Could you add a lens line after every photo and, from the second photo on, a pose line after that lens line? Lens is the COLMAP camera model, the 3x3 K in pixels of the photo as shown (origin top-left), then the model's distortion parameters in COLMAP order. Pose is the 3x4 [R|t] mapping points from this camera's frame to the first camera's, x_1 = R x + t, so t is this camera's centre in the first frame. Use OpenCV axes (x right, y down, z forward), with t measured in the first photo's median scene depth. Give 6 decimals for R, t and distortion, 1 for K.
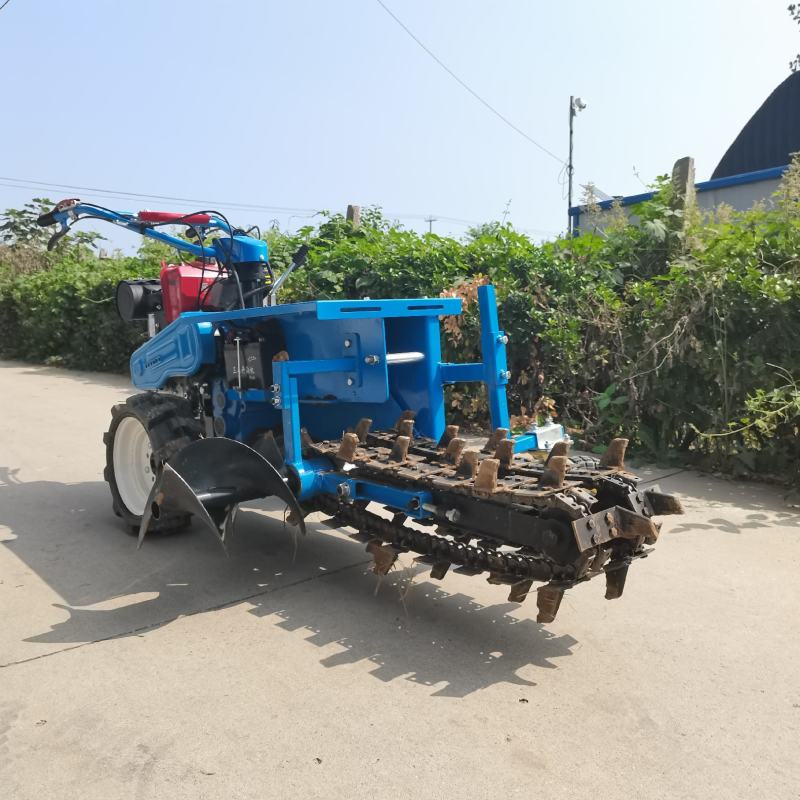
lens RADIAL K [[783.4, 0, 392.6], [0, 783.4, 402.2], [0, 0, 1]] dist [0.032037, -0.002298]
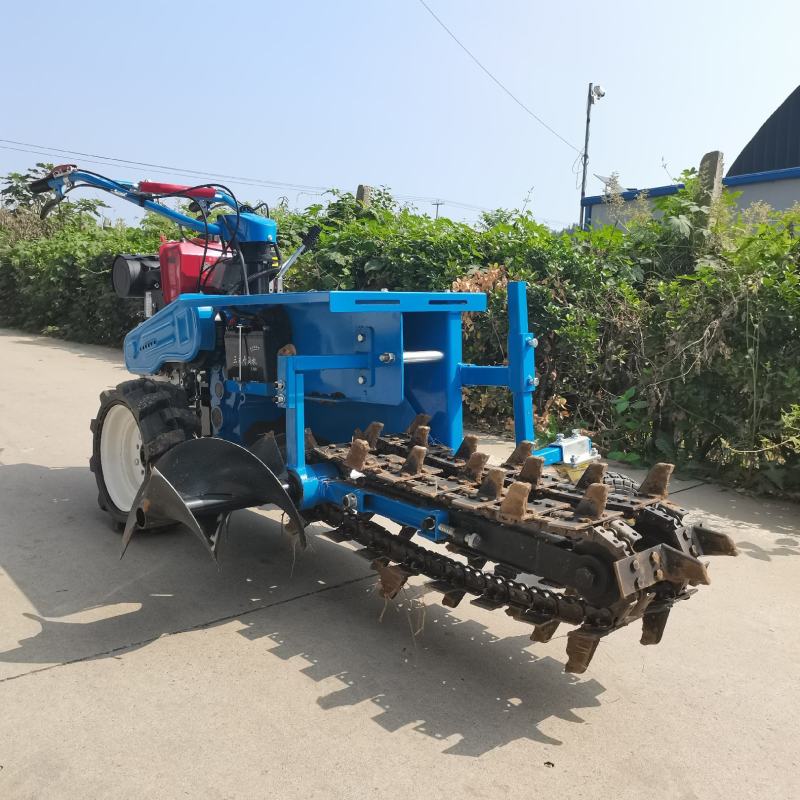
lens RADIAL K [[784.5, 0, 395.3], [0, 784.5, 401.2], [0, 0, 1]] dist [0.042125, -0.035091]
pose [[0.998938, 0.045790, 0.005055, -0.015156], [-0.045884, 0.998740, 0.020329, -0.018644], [-0.004118, -0.020540, 0.999781, 0.071224]]
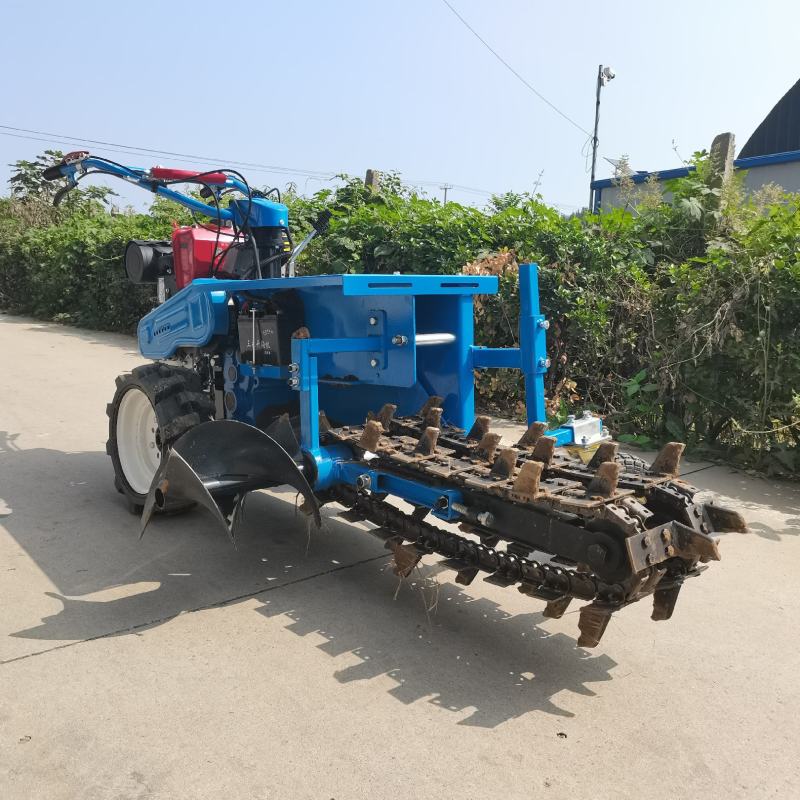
lens RADIAL K [[784.5, 0, 395.3], [0, 784.5, 401.2], [0, 0, 1]] dist [0.042125, -0.035091]
pose [[0.999129, 0.041382, -0.005398, -0.018725], [-0.041145, 0.998416, 0.038381, -0.014821], [0.006978, -0.038125, 0.999249, 0.062775]]
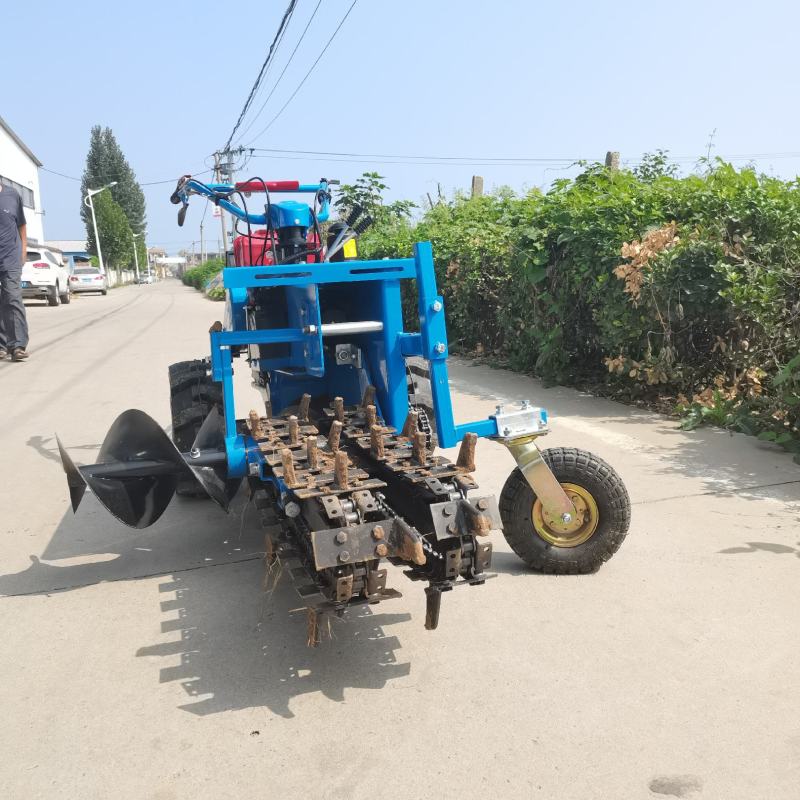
lens RADIAL K [[784.5, 0, 395.3], [0, 784.5, 401.2], [0, 0, 1]] dist [0.042125, -0.035091]
pose [[0.913507, 0.036381, -0.405193, 0.353283], [-0.016488, 0.998486, 0.052477, -0.017105], [0.406489, -0.041257, 0.912724, 0.159164]]
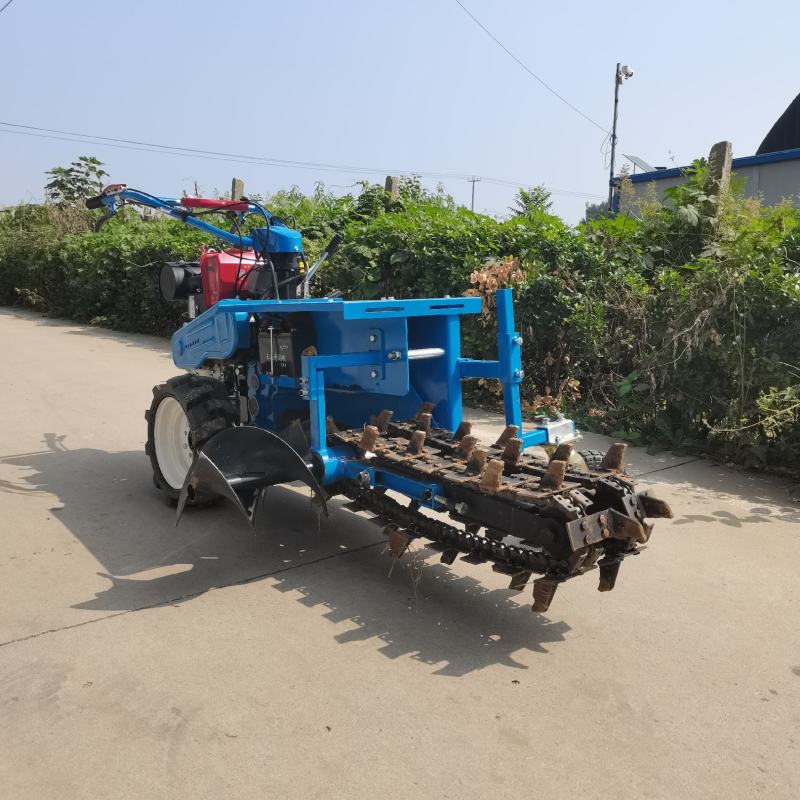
lens RADIAL K [[776.0, 0, 400.0], [0, 776.0, 400.0], [0, 0, 1]] dist [0.035843, 0.001219]
pose [[0.998870, 0.031364, -0.035713, 0.016672], [-0.029706, 0.998497, 0.046051, -0.034614], [0.037104, -0.044938, 0.998300, -0.046346]]
